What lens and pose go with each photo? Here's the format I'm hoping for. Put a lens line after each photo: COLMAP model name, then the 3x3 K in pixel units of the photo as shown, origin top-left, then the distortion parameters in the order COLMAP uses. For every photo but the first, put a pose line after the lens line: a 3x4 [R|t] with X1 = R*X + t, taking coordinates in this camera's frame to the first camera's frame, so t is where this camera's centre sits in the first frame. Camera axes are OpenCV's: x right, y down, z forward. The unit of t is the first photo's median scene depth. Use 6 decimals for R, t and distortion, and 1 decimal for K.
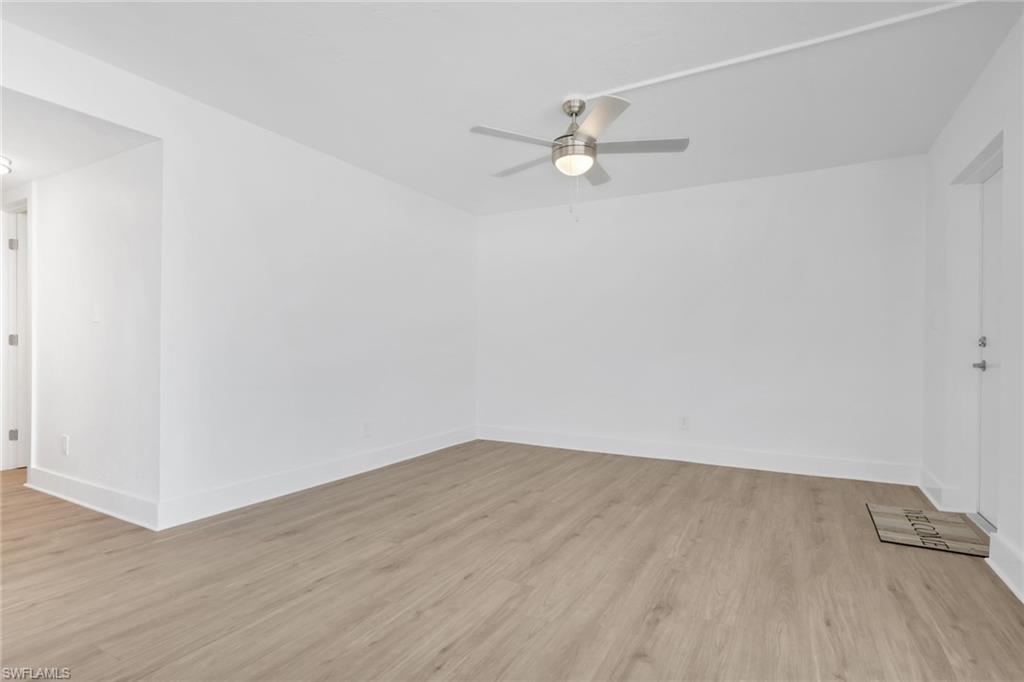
lens RADIAL K [[508.6, 0, 509.0], [0, 508.6, 338.8], [0, 0, 1]] dist [0.011169, 0.000172]
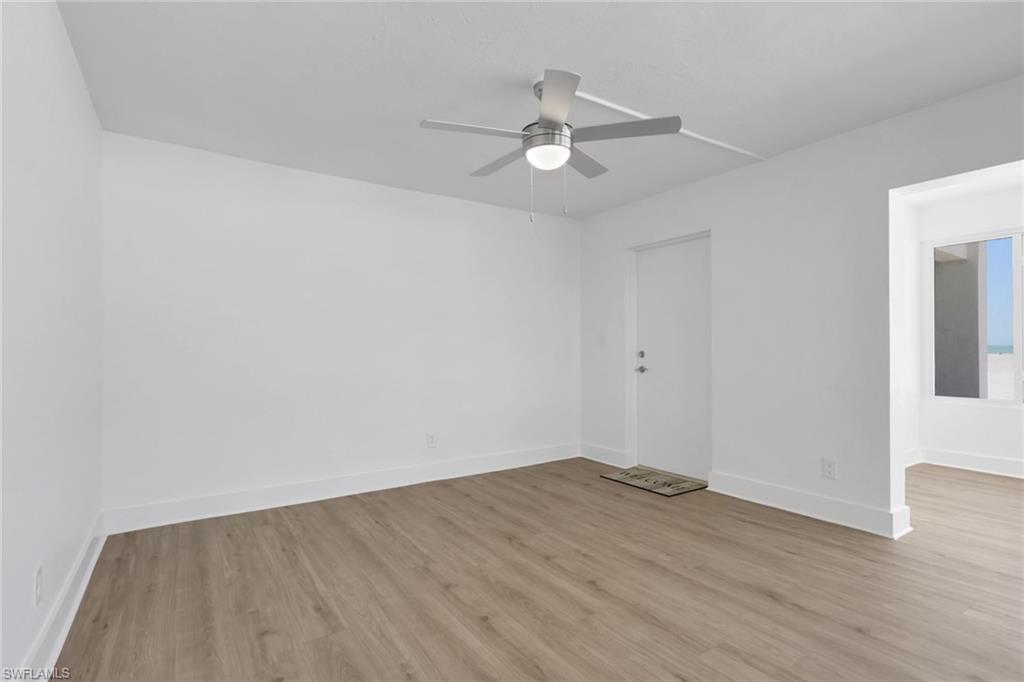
lens RADIAL K [[508.6, 0, 515.0], [0, 508.6, 344.8], [0, 0, 1]] dist [0.011169, 0.000172]
pose [[0.456983, -0.001765, 0.889474, -0.678127], [-0.004995, 0.999977, 0.004550, -0.030137], [-0.889461, -0.006522, 0.456964, 0.676250]]
